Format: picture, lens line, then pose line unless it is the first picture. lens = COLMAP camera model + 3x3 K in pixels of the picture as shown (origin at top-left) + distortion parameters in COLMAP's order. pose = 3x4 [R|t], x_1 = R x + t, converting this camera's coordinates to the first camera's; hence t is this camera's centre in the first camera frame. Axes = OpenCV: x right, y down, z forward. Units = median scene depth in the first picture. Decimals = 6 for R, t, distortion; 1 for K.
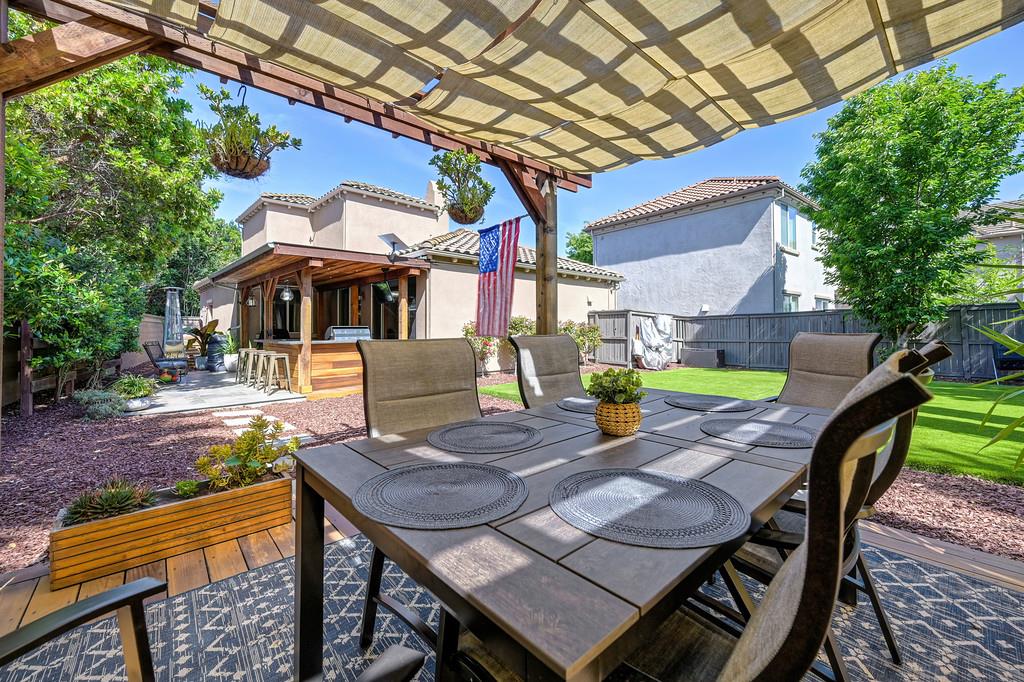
lens RADIAL K [[428.7, 0, 513.2], [0, 428.7, 327.2], [0, 0, 1]] dist [0.000650, 0.000125]
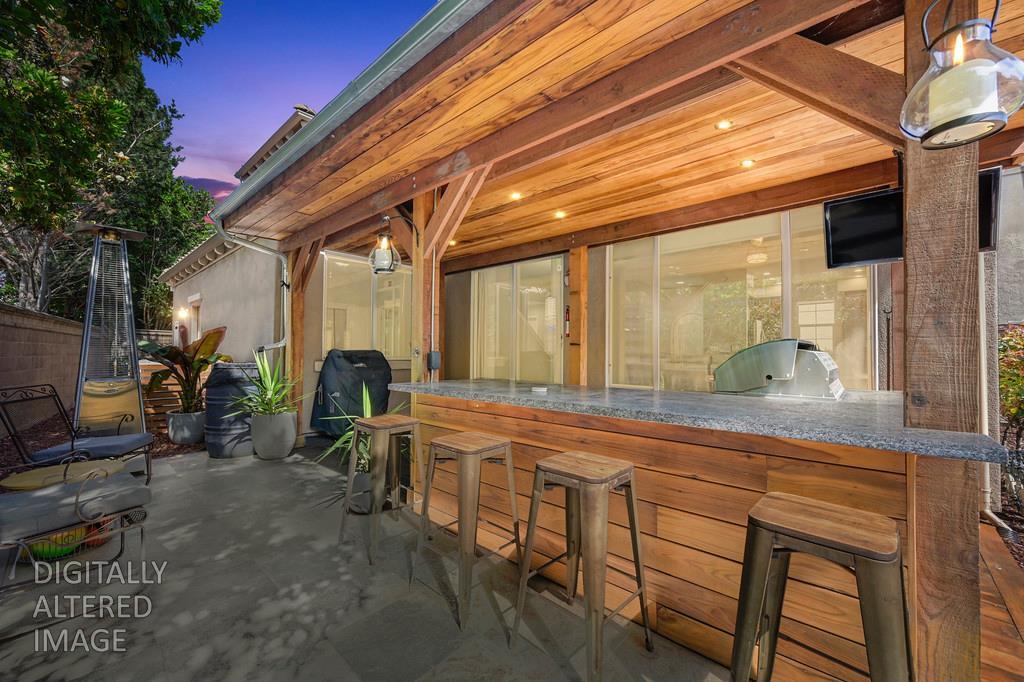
lens RADIAL K [[408.8, 0, 513.1], [0, 408.8, 347.5], [0, 0, 1]] dist [0.000017, 0.000270]
pose [[0.996752, 0.009280, 0.079997, -0.419941], [-0.008268, 0.999882, -0.012977, 0.005770], [-0.080108, 0.012274, 0.996711, 0.548195]]
